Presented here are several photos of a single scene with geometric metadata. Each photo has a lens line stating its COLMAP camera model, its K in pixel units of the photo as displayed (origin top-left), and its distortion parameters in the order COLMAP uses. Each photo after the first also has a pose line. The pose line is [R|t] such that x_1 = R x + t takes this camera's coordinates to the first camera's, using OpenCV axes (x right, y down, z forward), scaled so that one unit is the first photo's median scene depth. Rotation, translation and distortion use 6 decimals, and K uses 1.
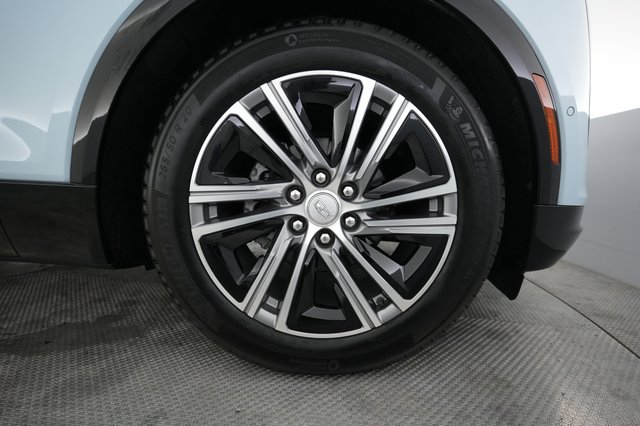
lens RADIAL K [[330.7, 0, 319.1], [0, 330.7, 213.8], [0, 0, 1]] dist [0.000114, -0.000023]
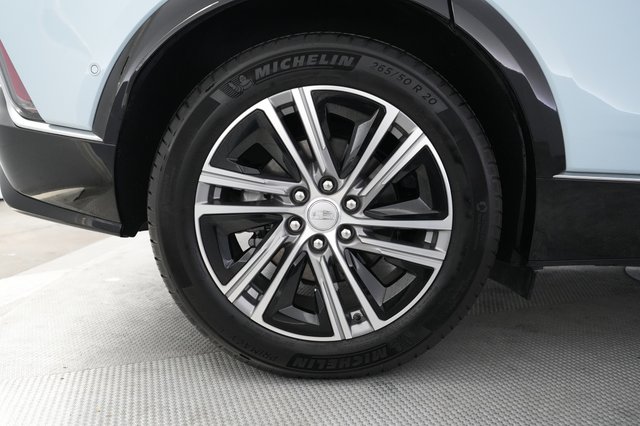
lens RADIAL K [[515.8, 0, 318.9], [0, 515.8, 212.5], [0, 0, 1]] dist [0.053730, 0.000105]
pose [[0.973227, 0.229835, 0.002464, -0.006129], [-0.229833, 0.972989, 0.021678, -0.056719], [0.002585, -0.021664, 0.999762, -0.603364]]
